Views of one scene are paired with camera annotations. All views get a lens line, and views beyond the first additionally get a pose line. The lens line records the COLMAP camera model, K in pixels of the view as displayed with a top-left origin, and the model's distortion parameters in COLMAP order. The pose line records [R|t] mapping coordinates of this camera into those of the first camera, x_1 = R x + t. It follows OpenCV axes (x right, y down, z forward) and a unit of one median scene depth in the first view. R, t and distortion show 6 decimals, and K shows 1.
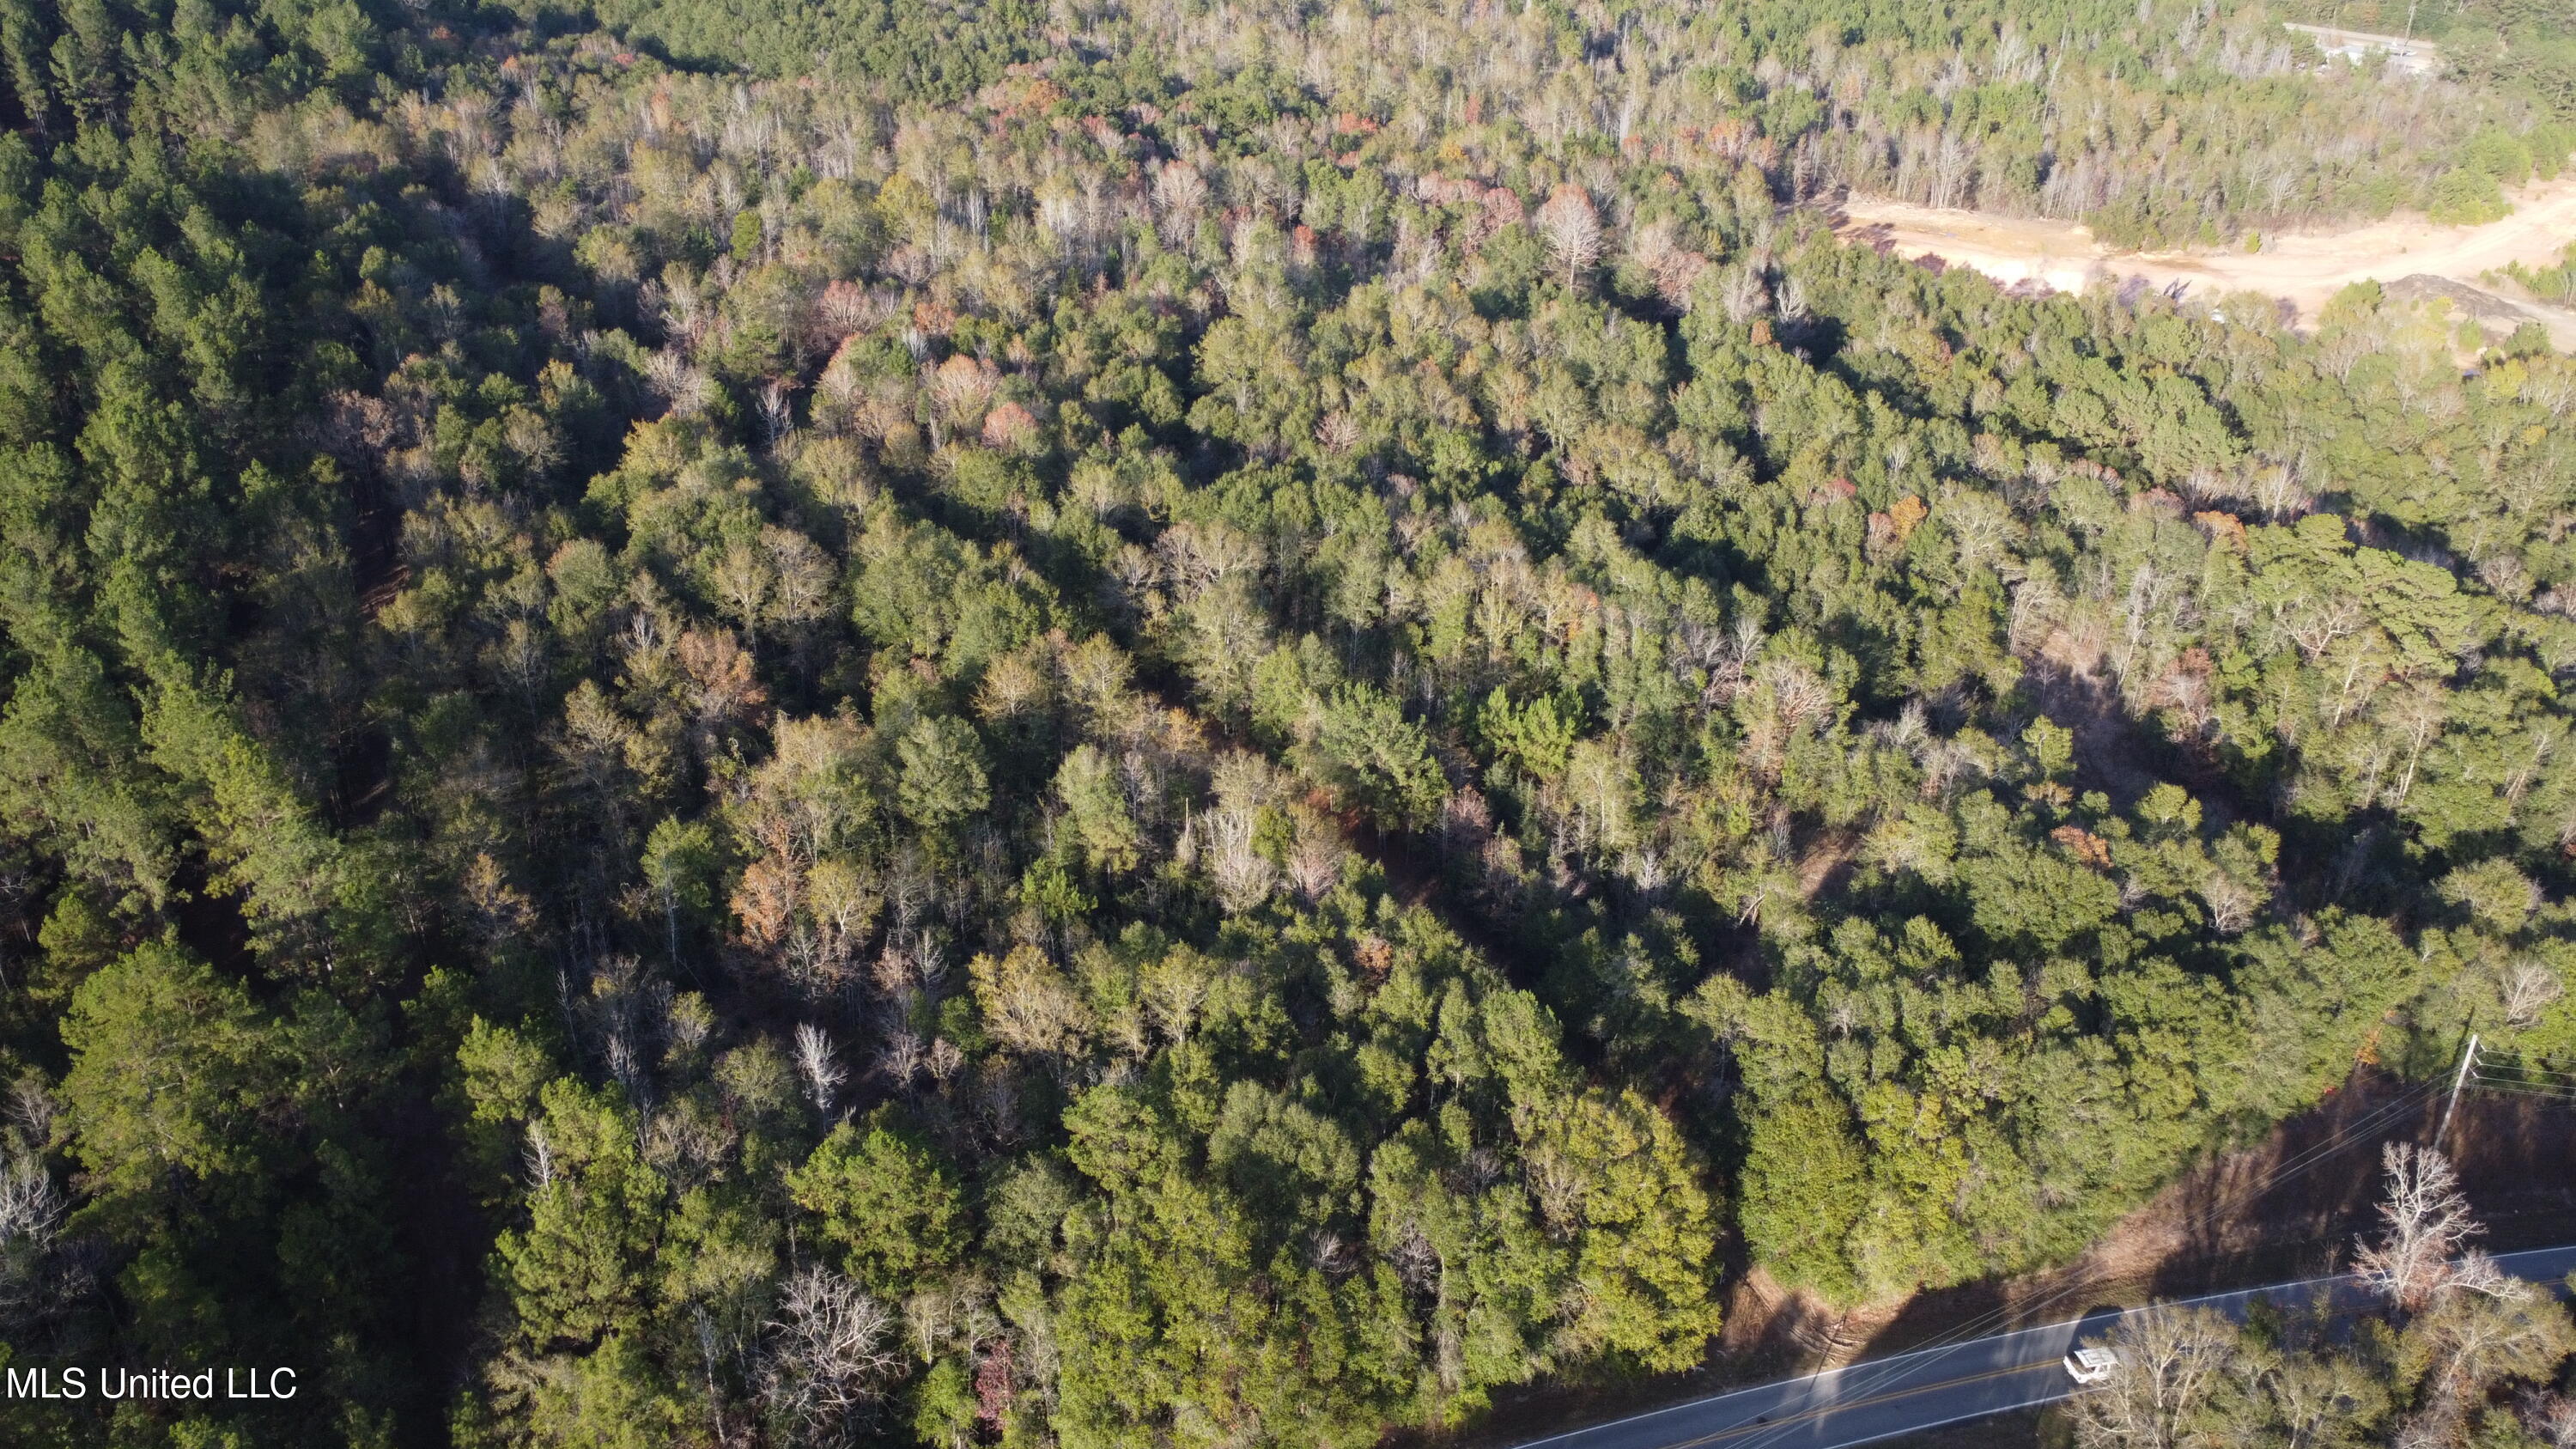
lens RADIAL K [[1938.7, 0, 1286.9], [0, 1938.7, 700.7], [0, 0, 1]] dist [0.003107, 0.000463]
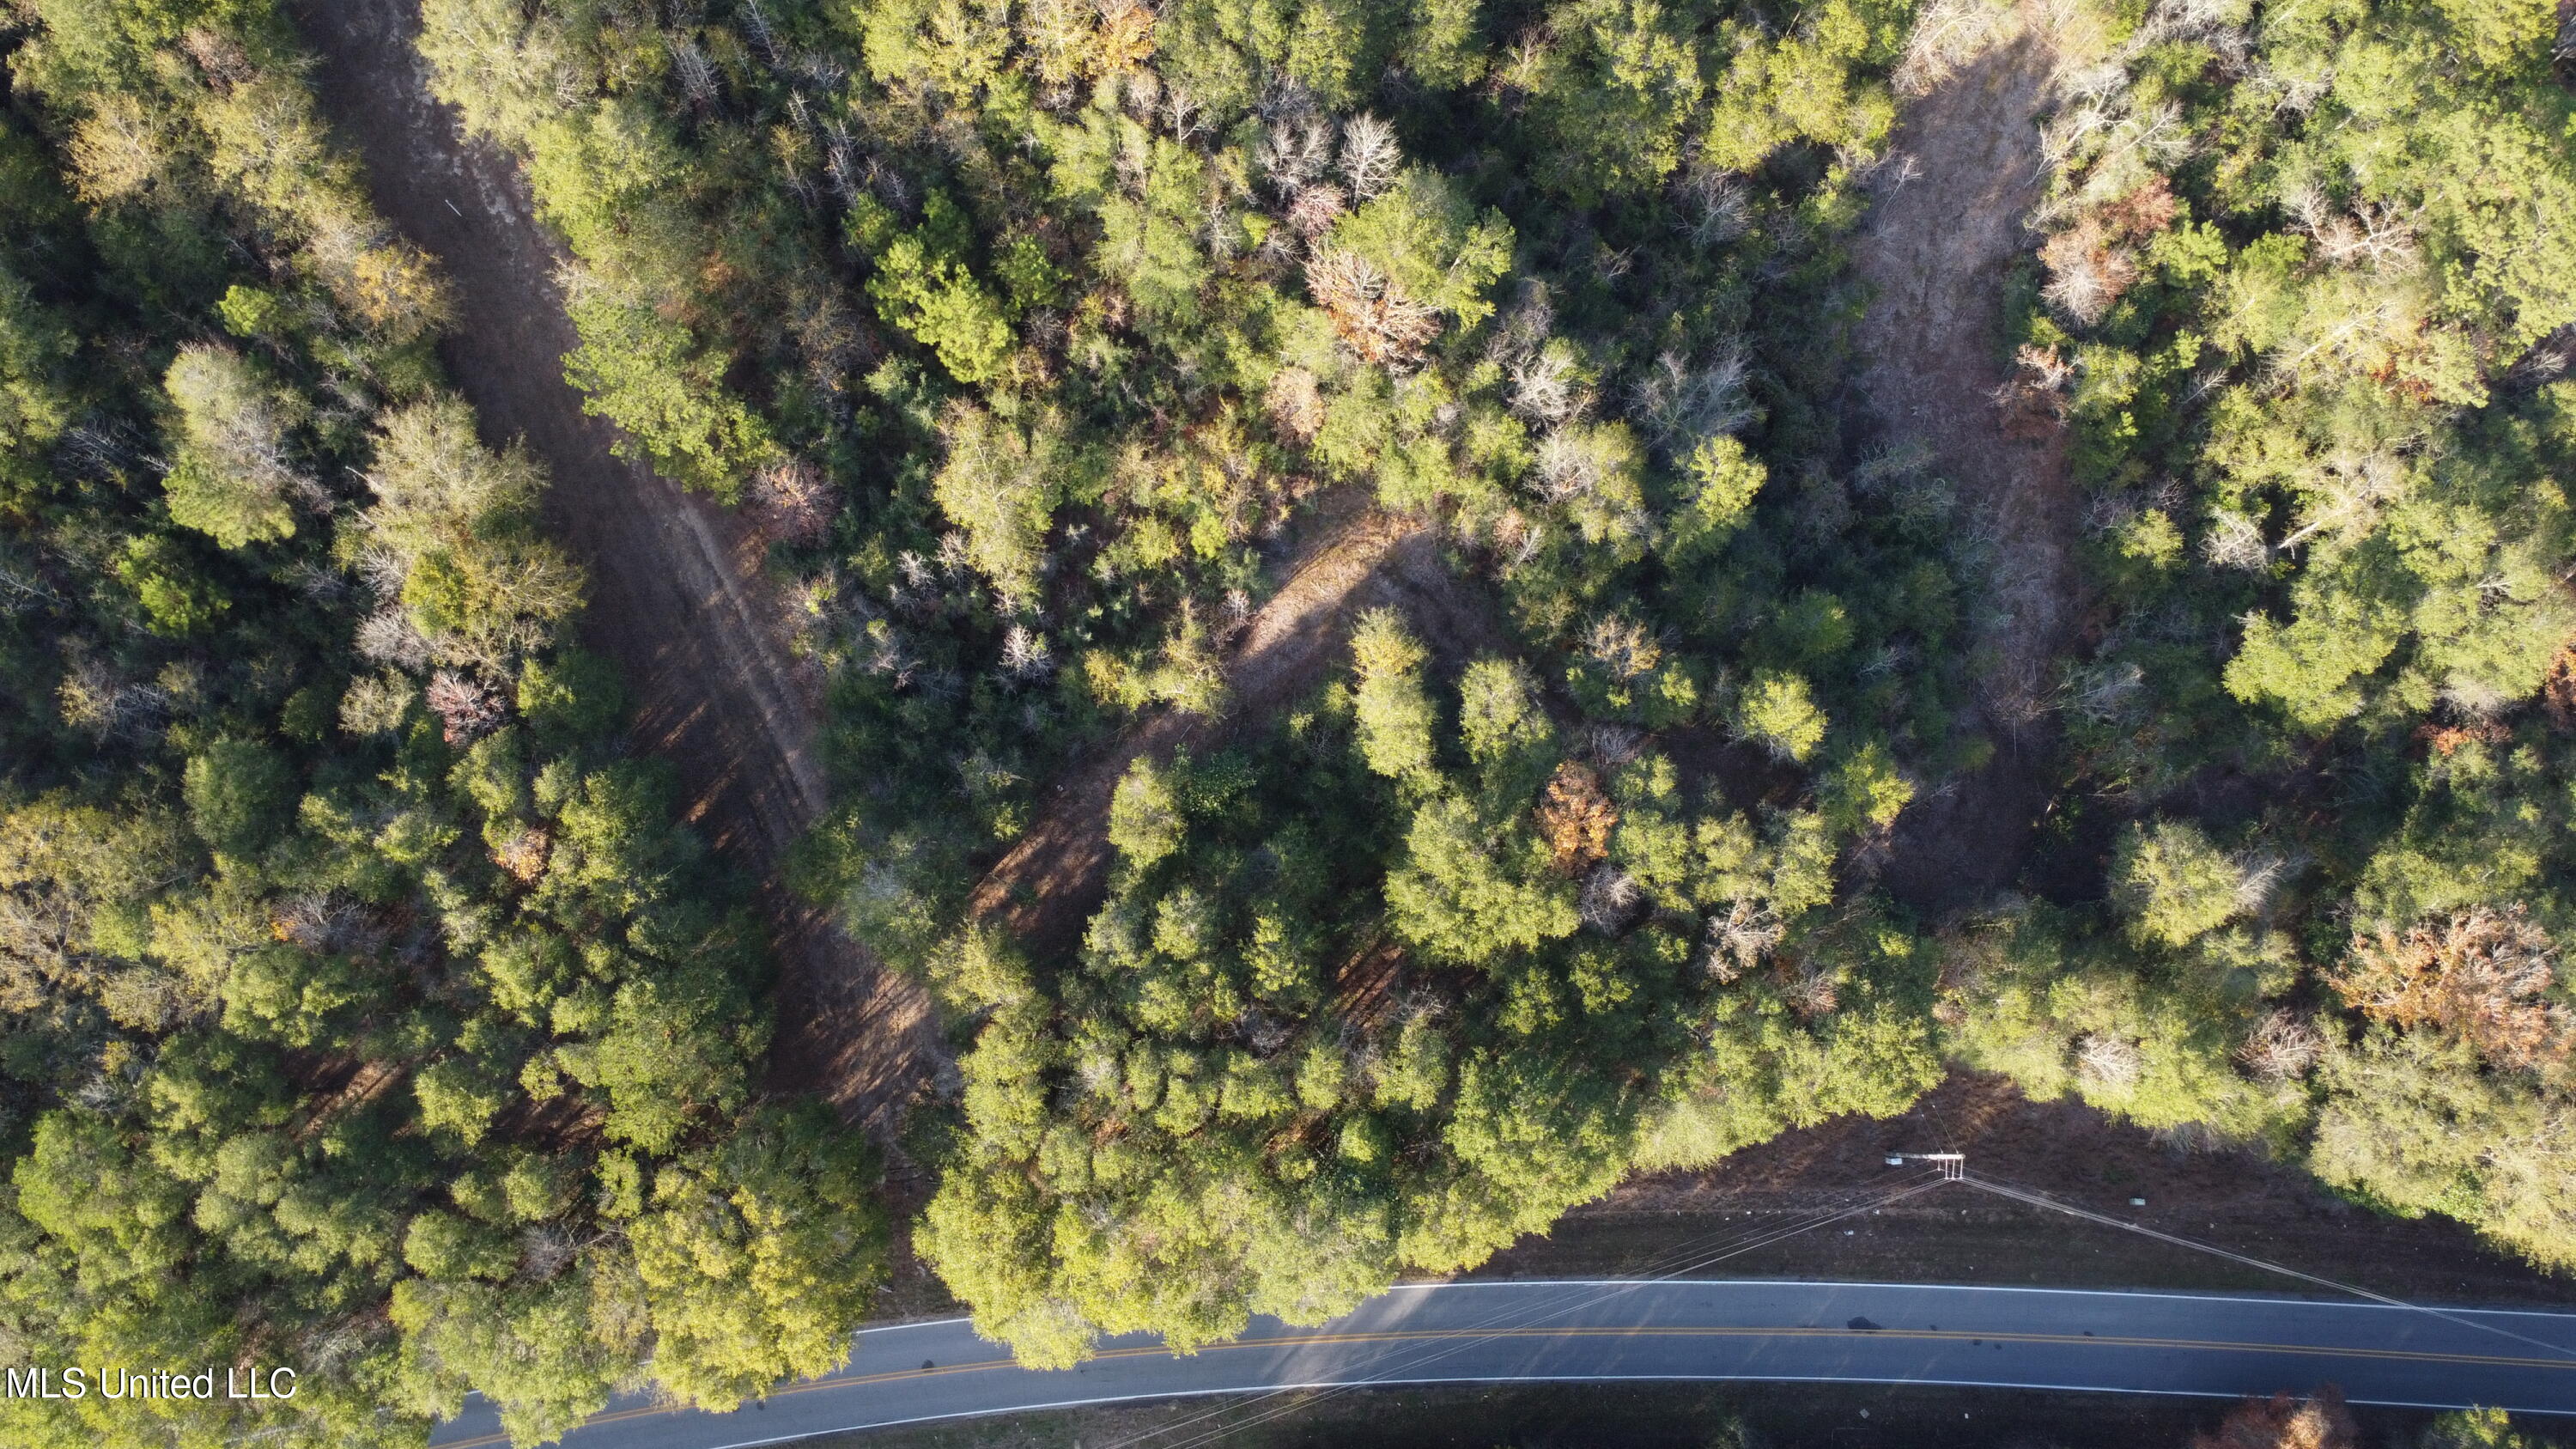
lens RADIAL K [[1938.7, 0, 1286.9], [0, 1938.7, 700.7], [0, 0, 1]] dist [0.003107, 0.000463]
pose [[0.981002, 0.191892, -0.028501, 0.147121], [-0.100562, 0.628637, 0.771169, -0.218754], [0.165898, -0.753653, 0.635992, 0.264096]]
